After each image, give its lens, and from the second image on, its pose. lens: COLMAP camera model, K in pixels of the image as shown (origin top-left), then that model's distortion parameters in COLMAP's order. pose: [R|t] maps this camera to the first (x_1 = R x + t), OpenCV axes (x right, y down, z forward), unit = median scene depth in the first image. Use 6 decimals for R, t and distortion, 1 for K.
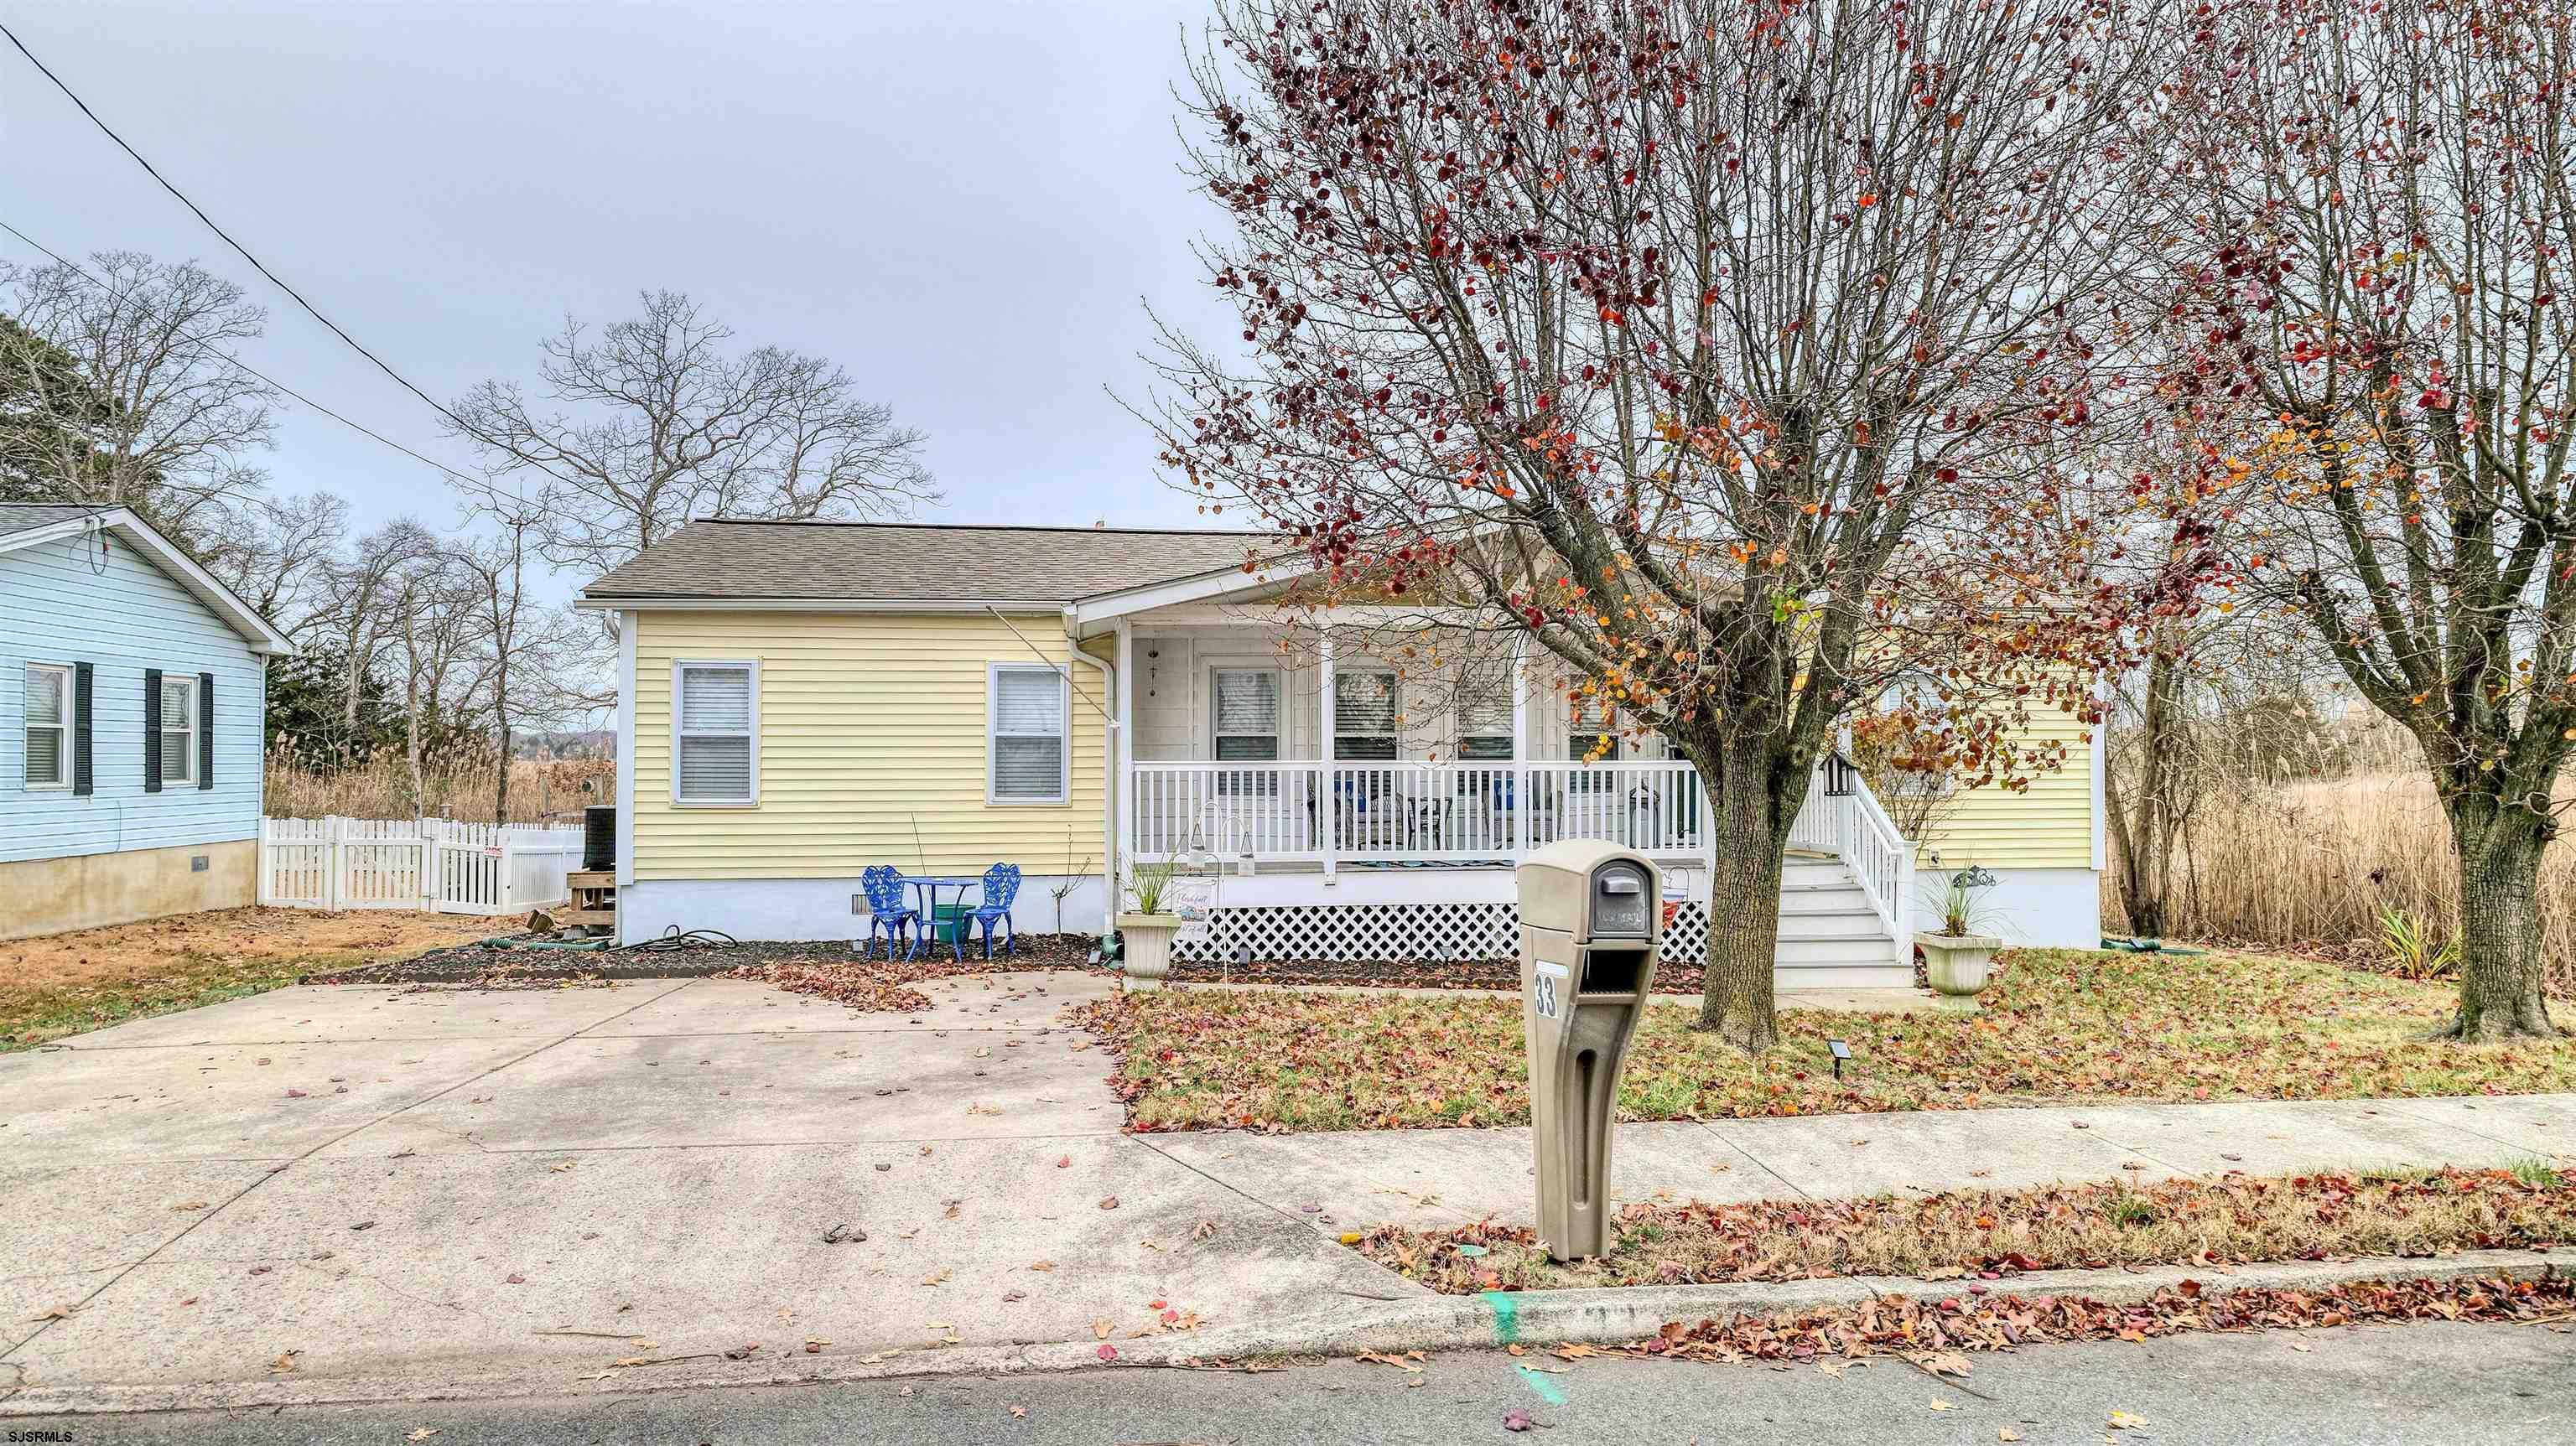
lens RADIAL K [[1531.2, 0, 1271.3], [0, 1531.2, 723.5], [0, 0, 1]] dist [0.002723, -0.002936]
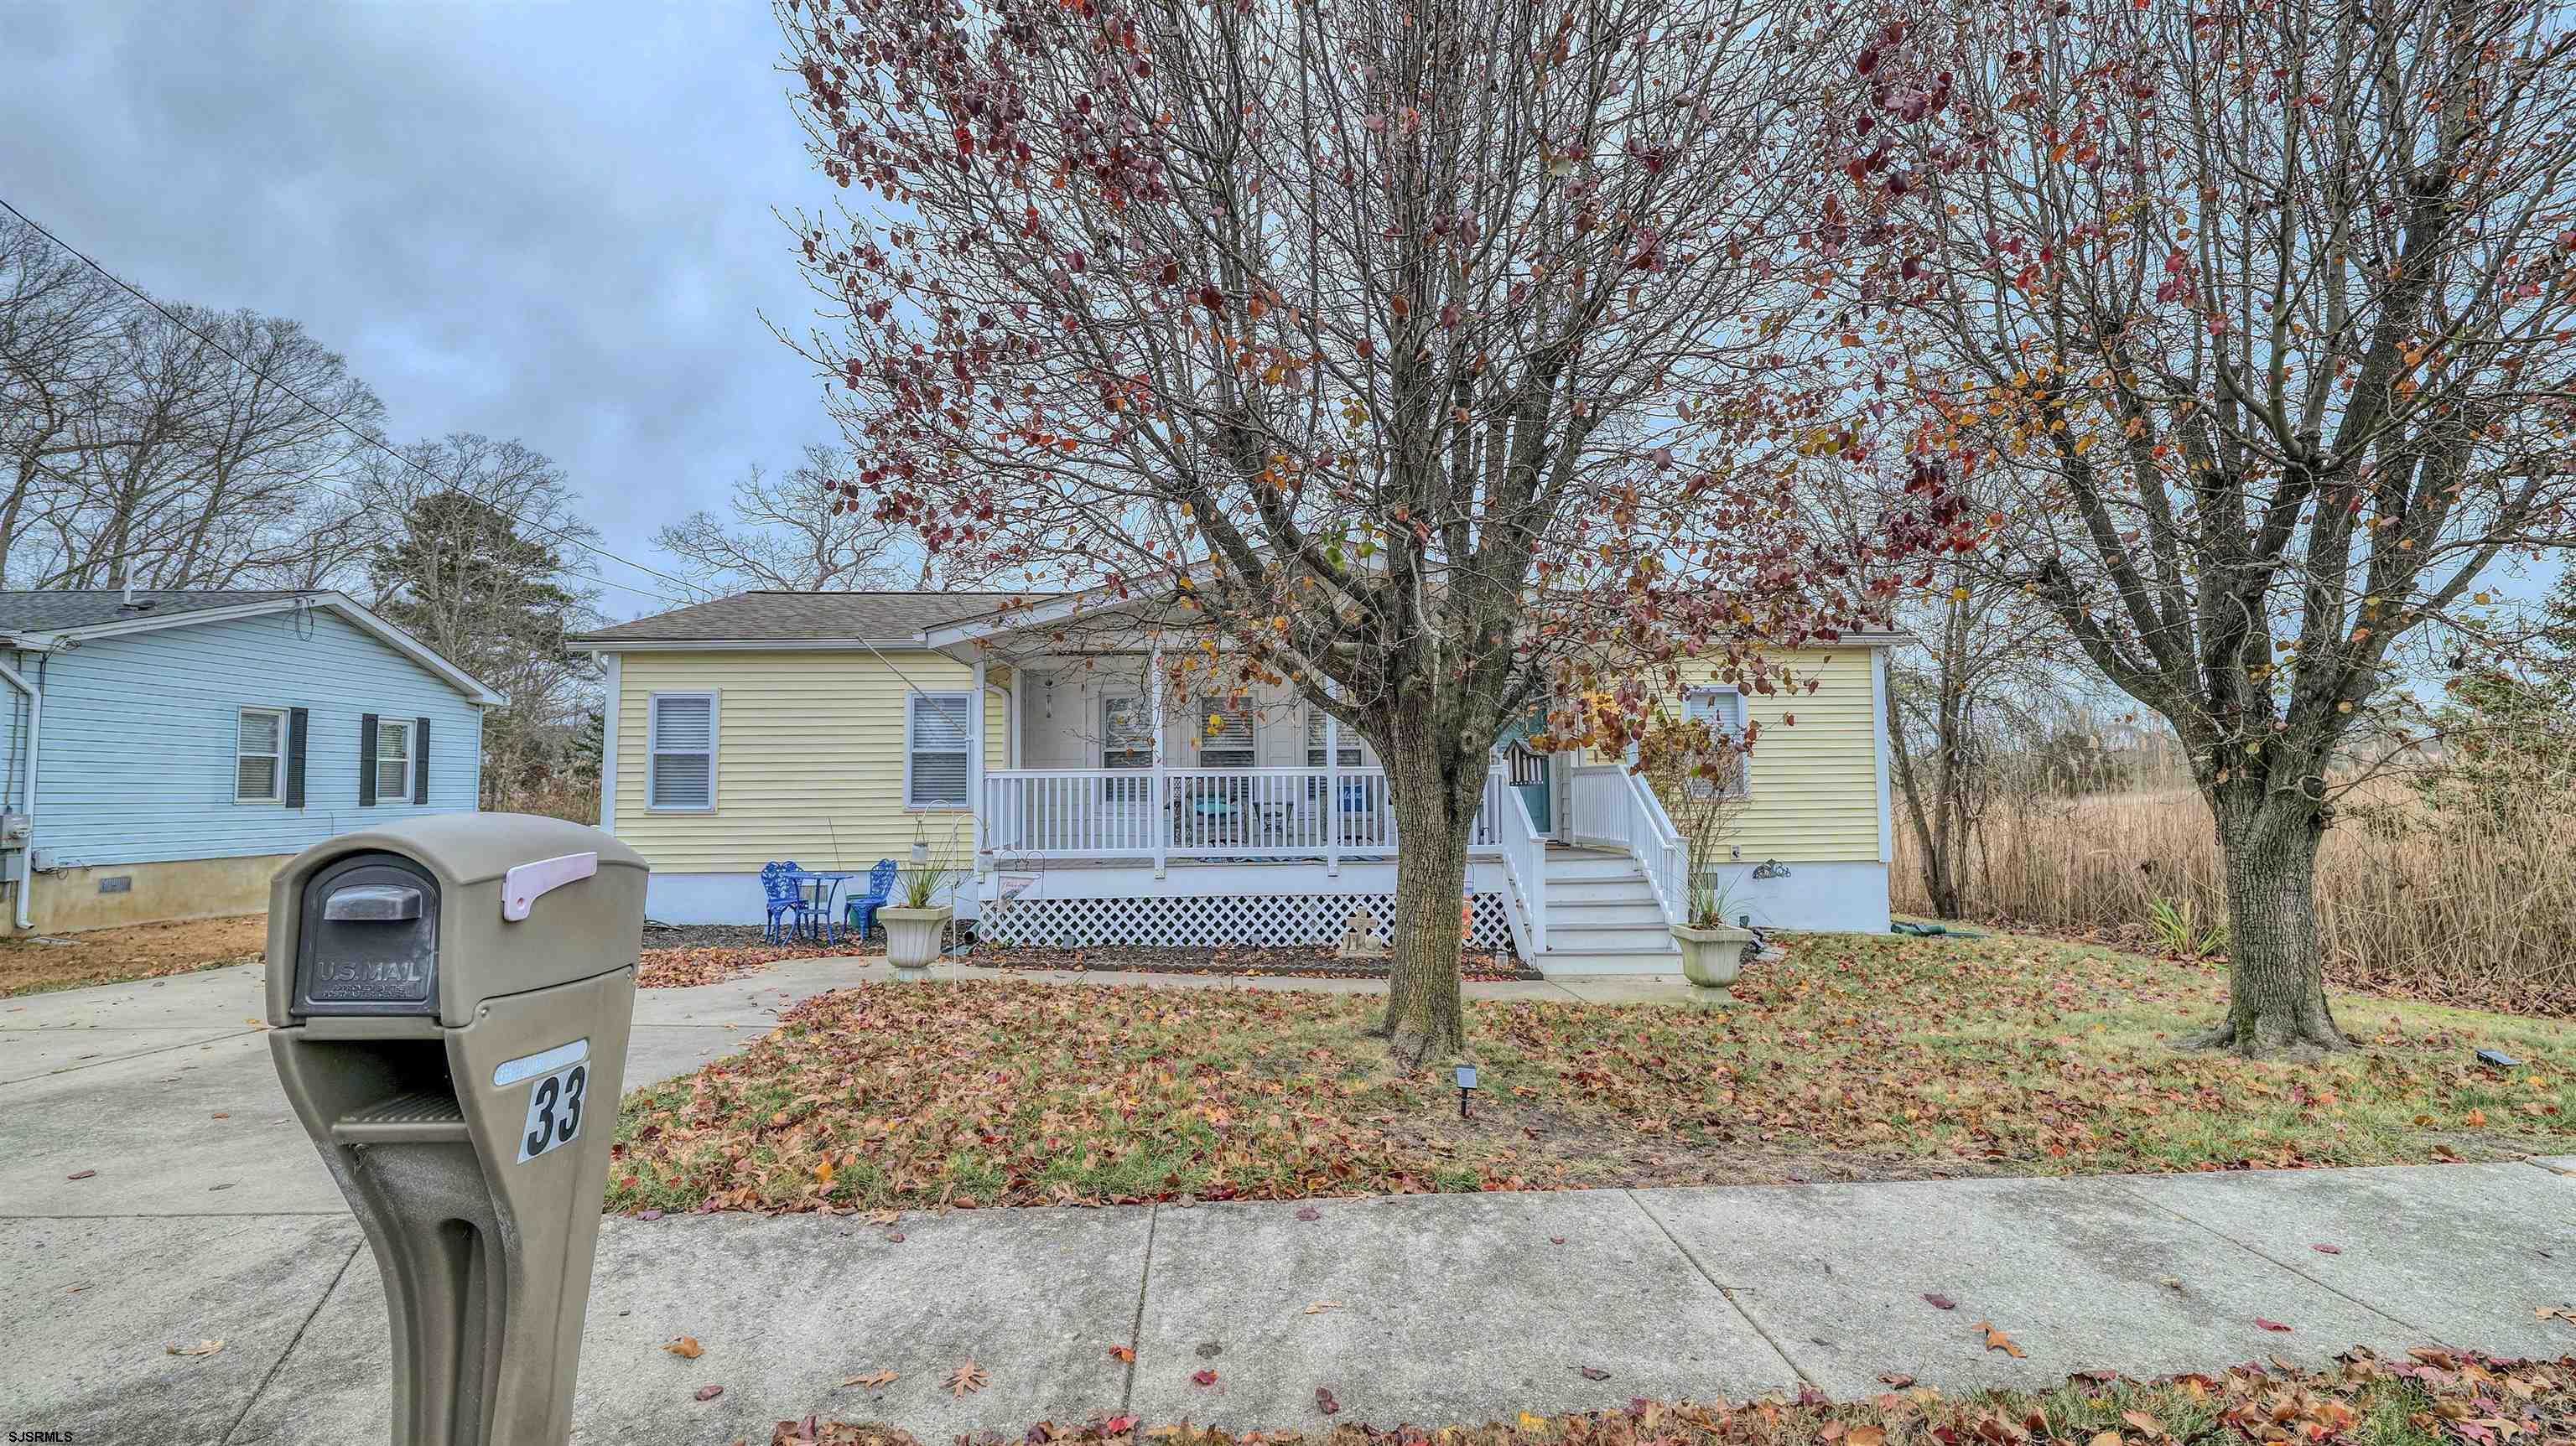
lens RADIAL K [[1041.0, 0, 1271.8], [0, 1041.0, 720.8], [0, 0, 1]] dist [-0.015509, 0.002144]
pose [[0.996534, -0.013582, -0.082067, 0.168847], [0.010253, 0.999113, -0.040852, 0.019917], [0.082549, 0.039869, 0.995789, 0.219488]]
